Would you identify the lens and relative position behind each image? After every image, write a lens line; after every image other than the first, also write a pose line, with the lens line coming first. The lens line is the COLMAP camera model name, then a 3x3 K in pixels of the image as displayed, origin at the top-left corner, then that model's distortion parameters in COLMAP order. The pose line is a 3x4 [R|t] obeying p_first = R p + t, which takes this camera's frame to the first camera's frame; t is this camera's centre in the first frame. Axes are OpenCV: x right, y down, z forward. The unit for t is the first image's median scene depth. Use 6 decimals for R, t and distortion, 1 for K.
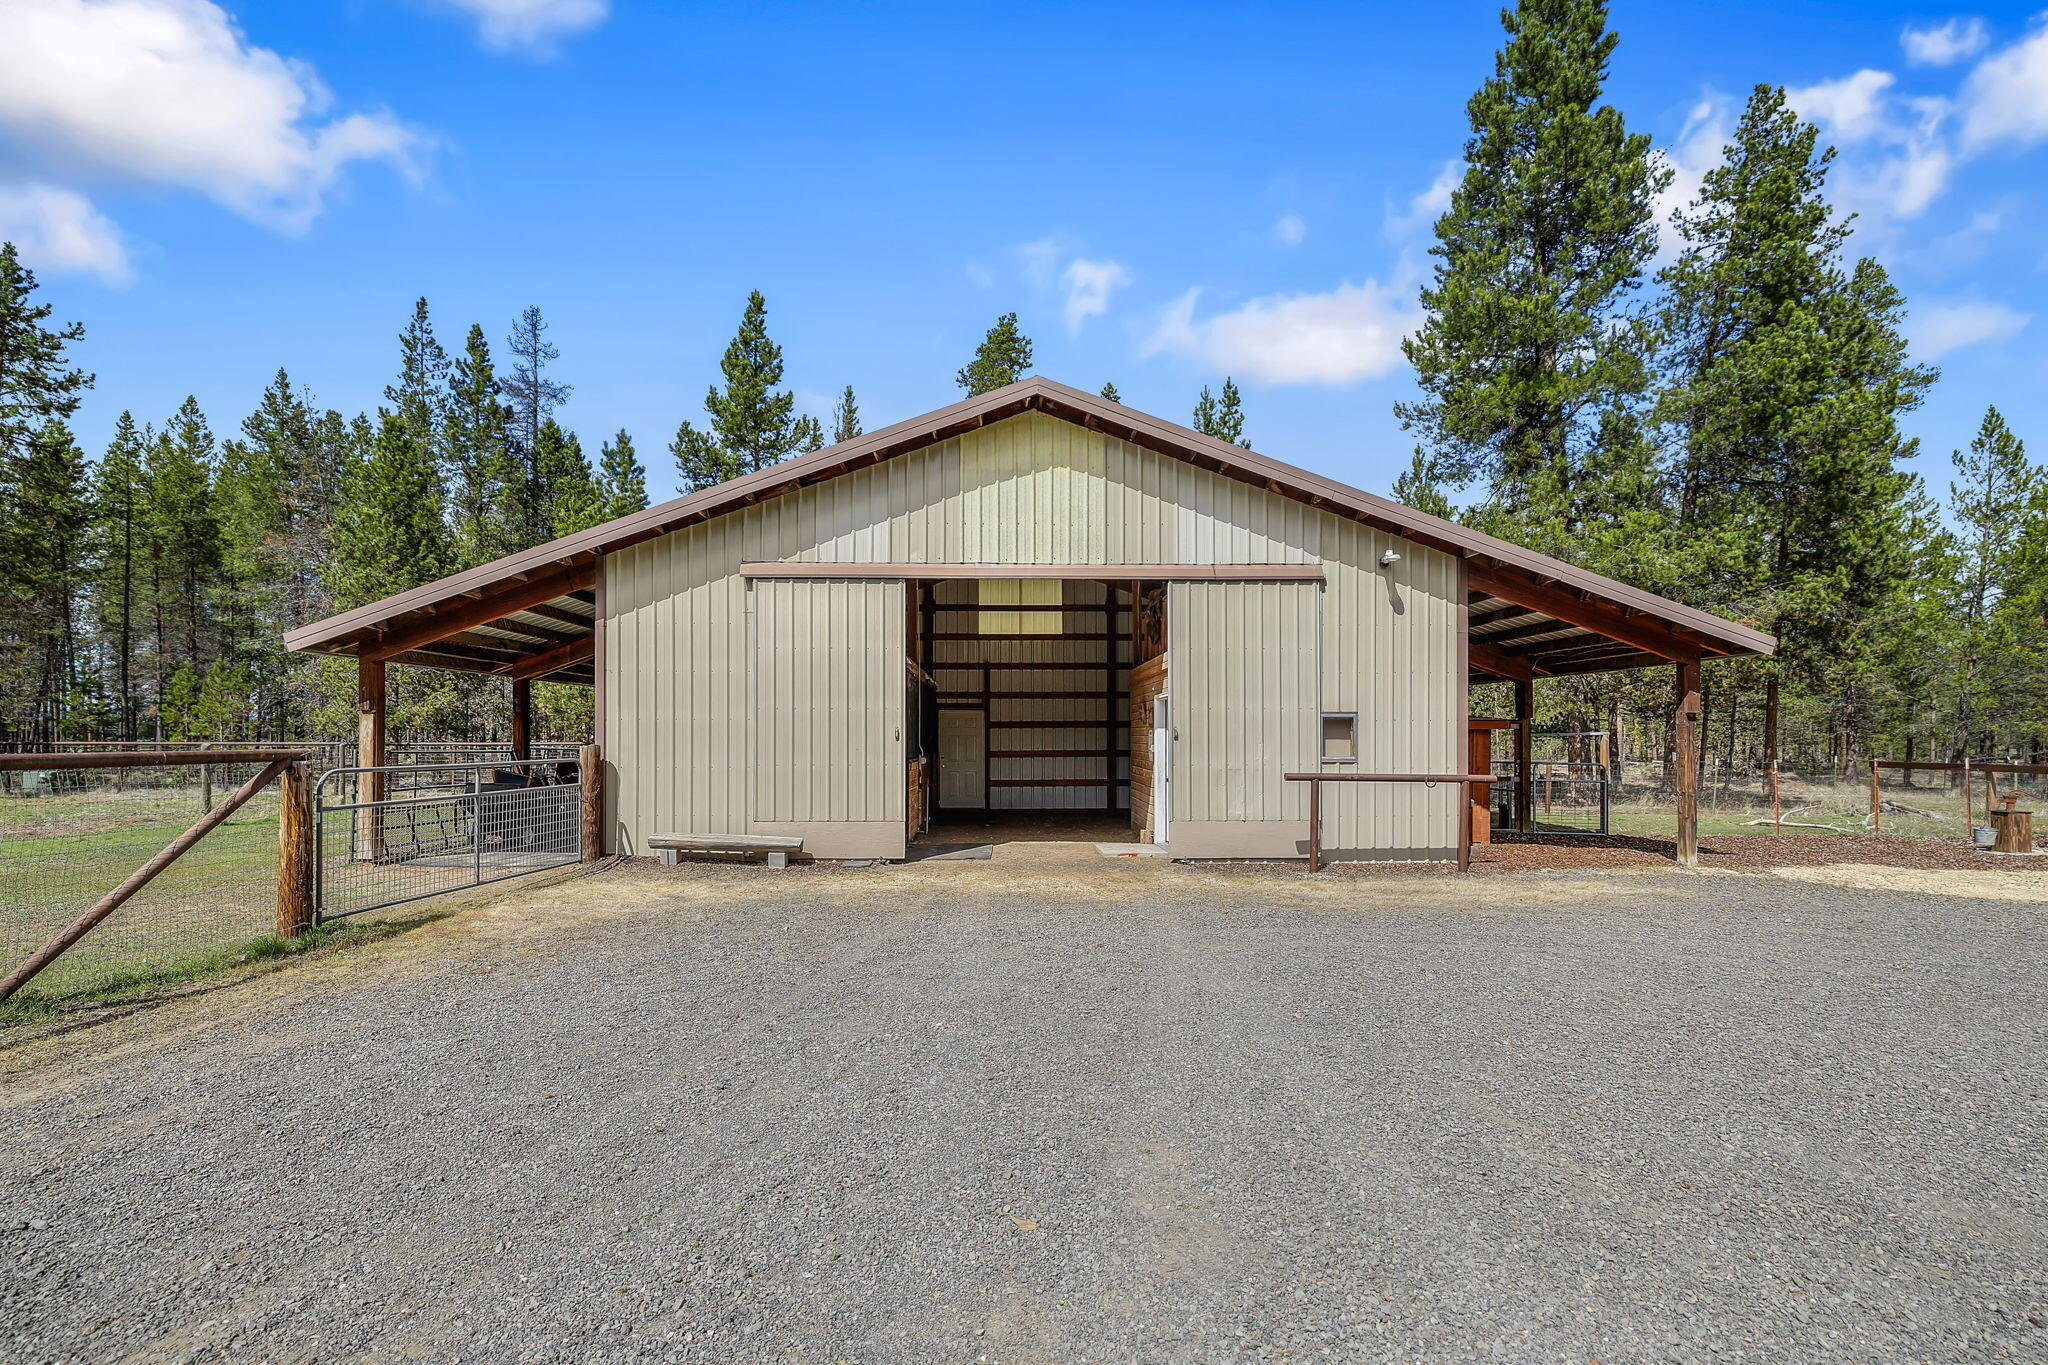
lens RADIAL K [[870.0, 0, 1016.9], [0, 870.0, 736.4], [0, 0, 1]] dist [-0.001444, -0.000351]
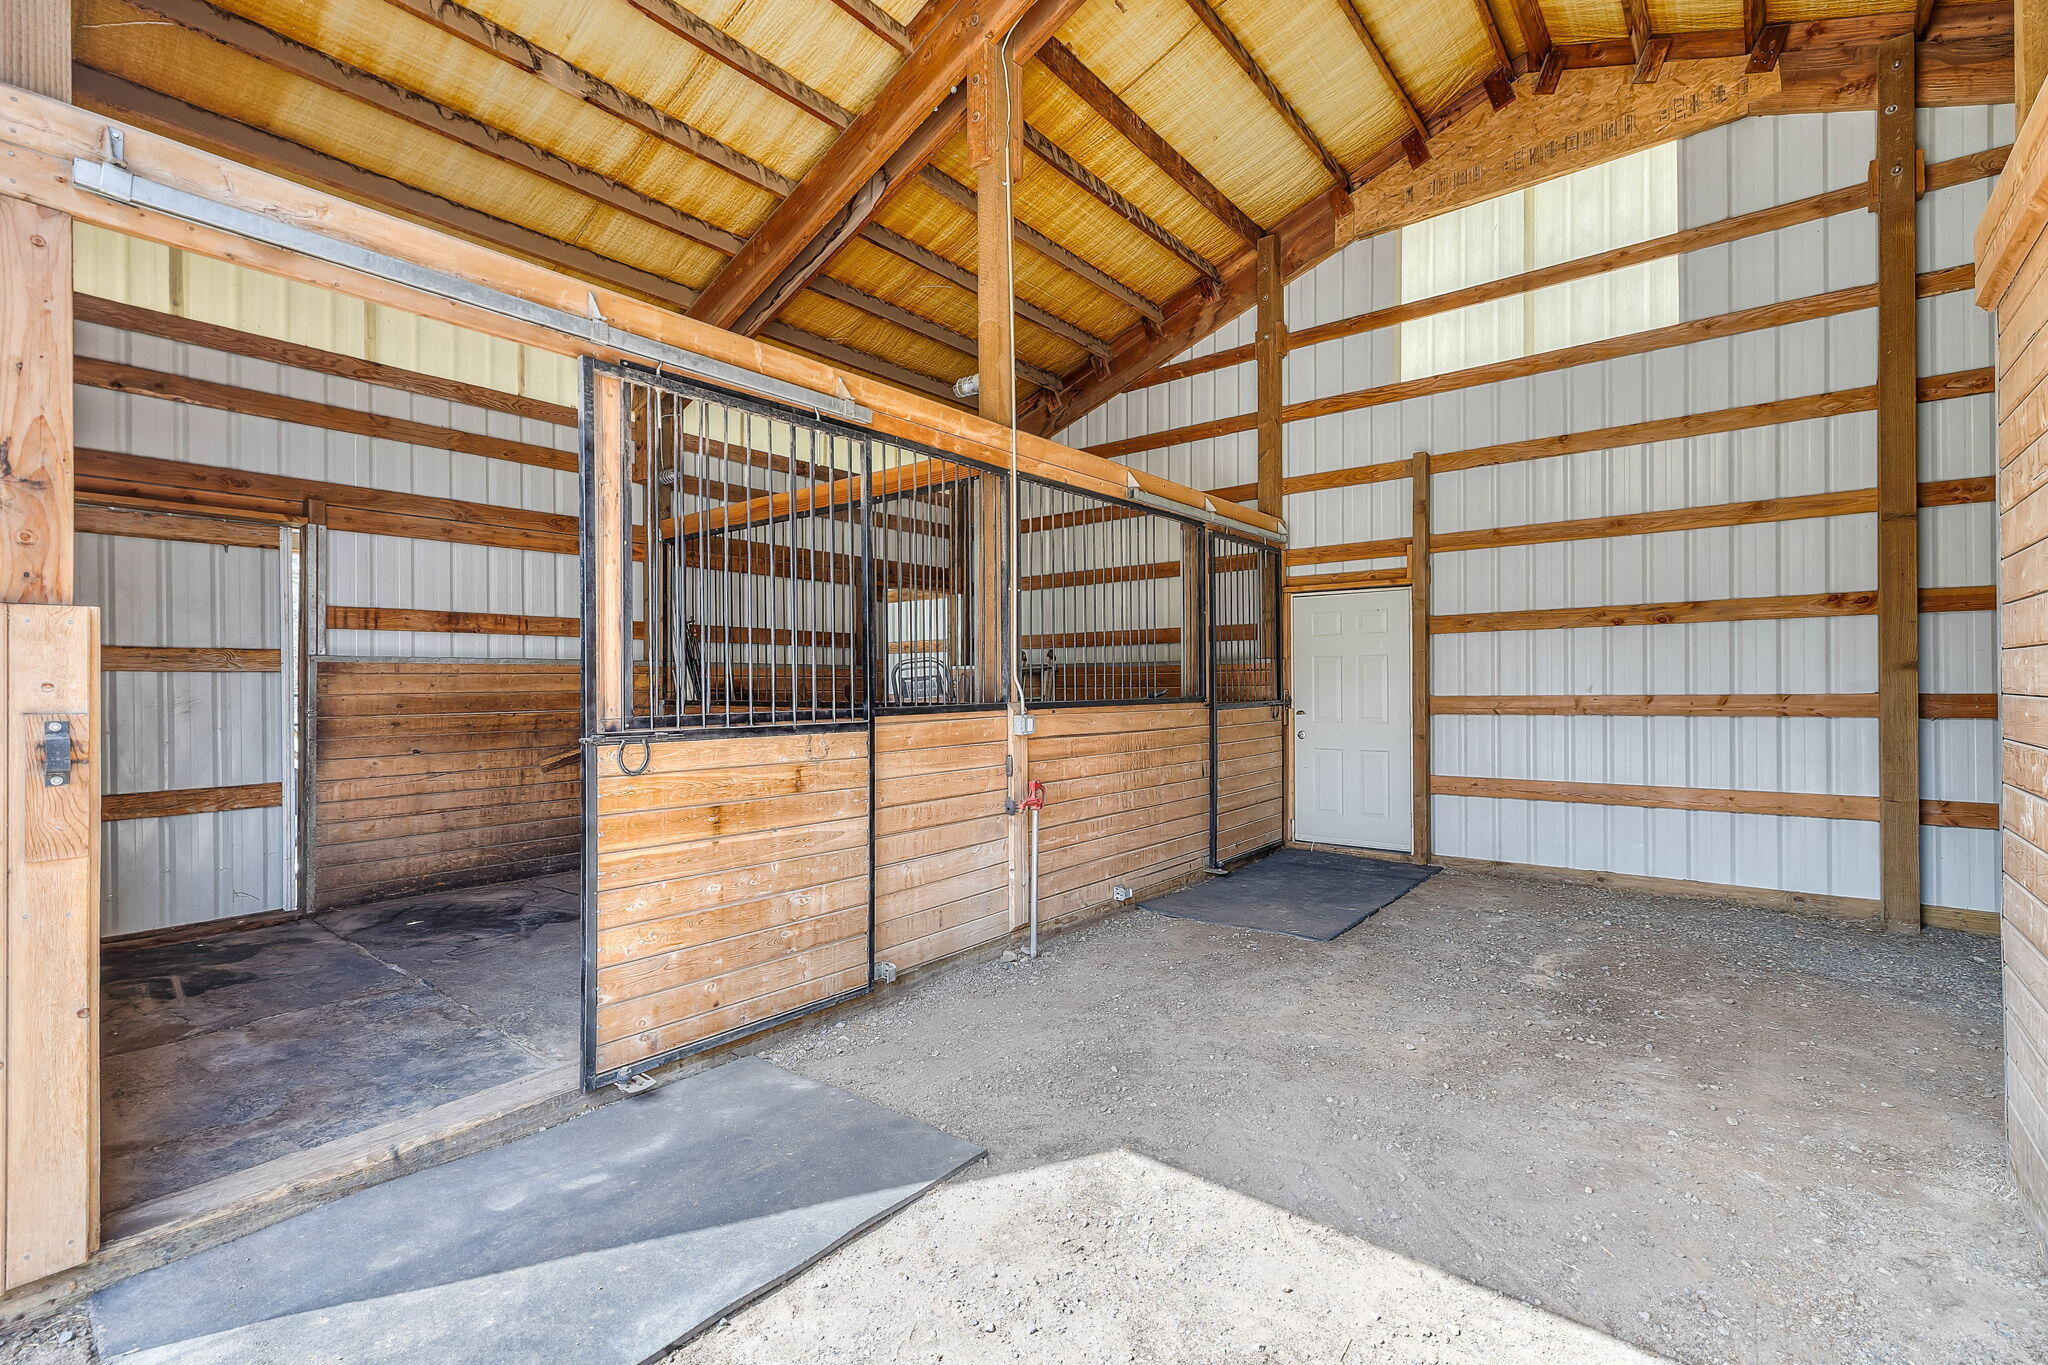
lens RADIAL K [[870.0, 0, 1022.5], [0, 870.0, 686.5], [0, 0, 1]] dist [-0.001444, -0.000351]
pose [[0.775808, -0.003673, -0.630959, 0.065744], [0.003590, 0.999993, -0.001408, 0.012501], [0.630959, -0.001173, 0.775815, 0.606623]]
